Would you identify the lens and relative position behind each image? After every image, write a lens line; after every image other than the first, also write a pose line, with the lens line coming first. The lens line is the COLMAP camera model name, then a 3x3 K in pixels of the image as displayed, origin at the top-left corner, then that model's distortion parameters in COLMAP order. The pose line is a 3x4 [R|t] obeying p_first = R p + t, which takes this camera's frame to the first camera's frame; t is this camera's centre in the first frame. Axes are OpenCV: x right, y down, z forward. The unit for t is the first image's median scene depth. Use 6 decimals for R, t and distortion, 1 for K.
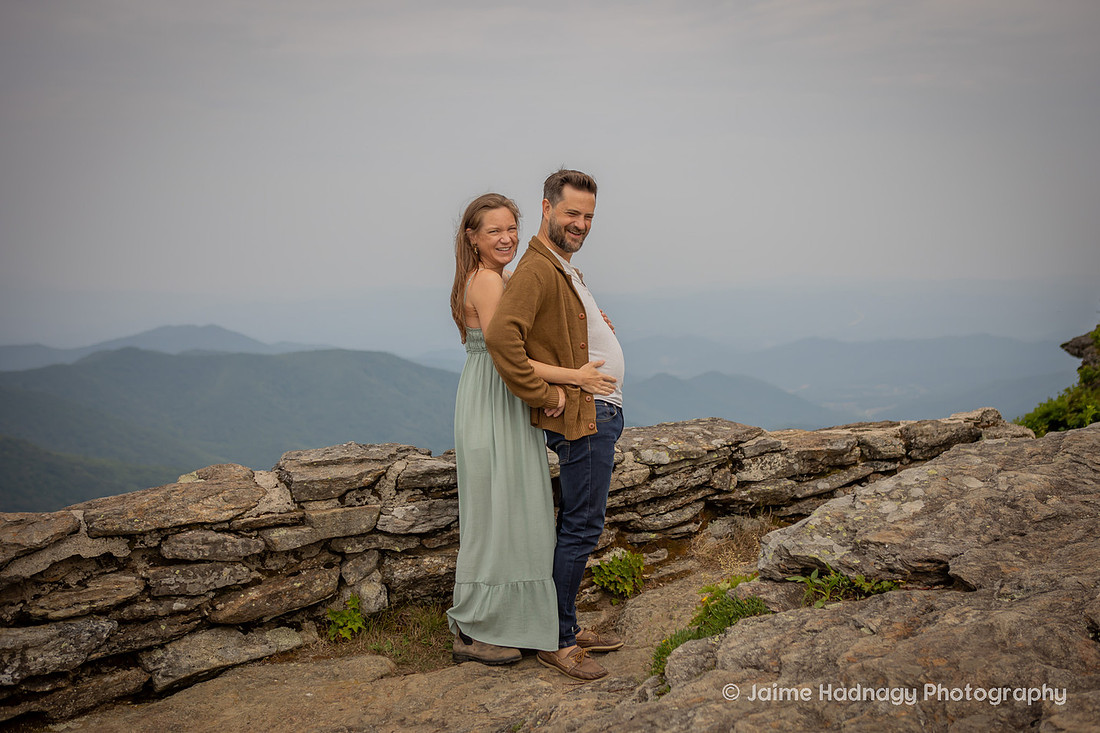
lens RADIAL K [[1390.1, 0, 595.0], [0, 1390.1, 339.3], [0, 0, 1]] dist [-0.036647, 0.050847]
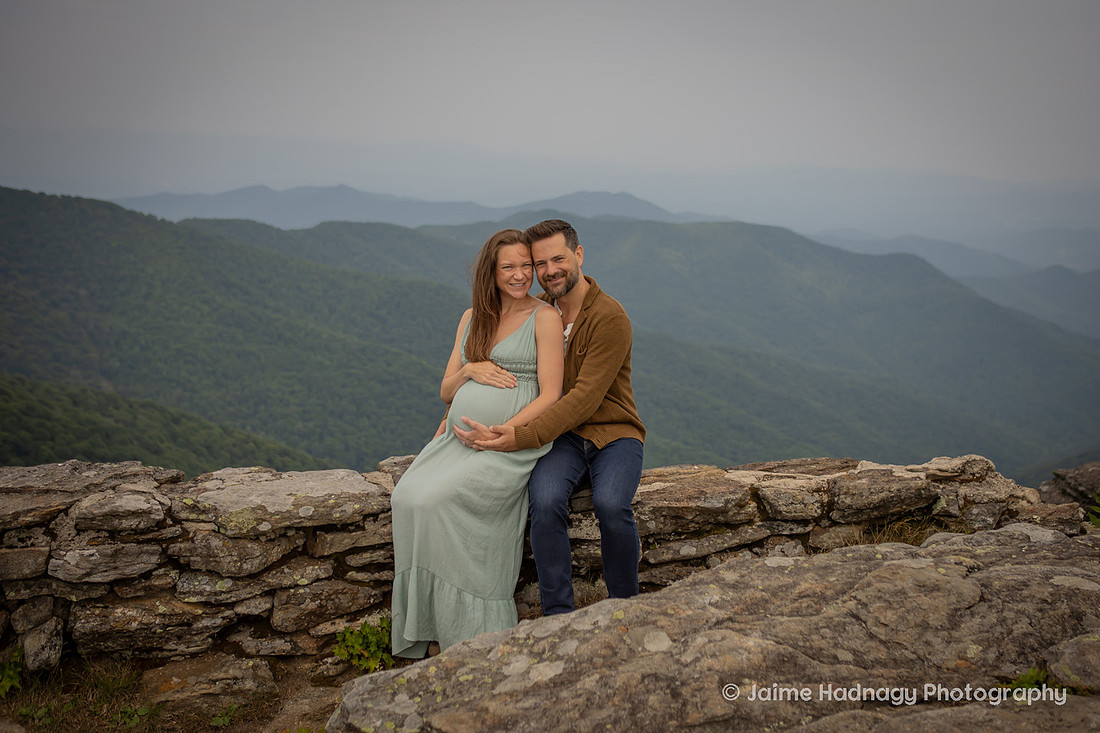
lens RADIAL K [[1331.3, 0, 614.2], [0, 1331.3, 334.8], [0, 0, 1]] dist [-0.058930, 0.094049]
pose [[0.960261, 0.079155, -0.267645, 0.391115], [-0.054946, 0.993789, 0.096775, -0.110448], [0.273643, -0.078223, 0.958645, 0.323203]]
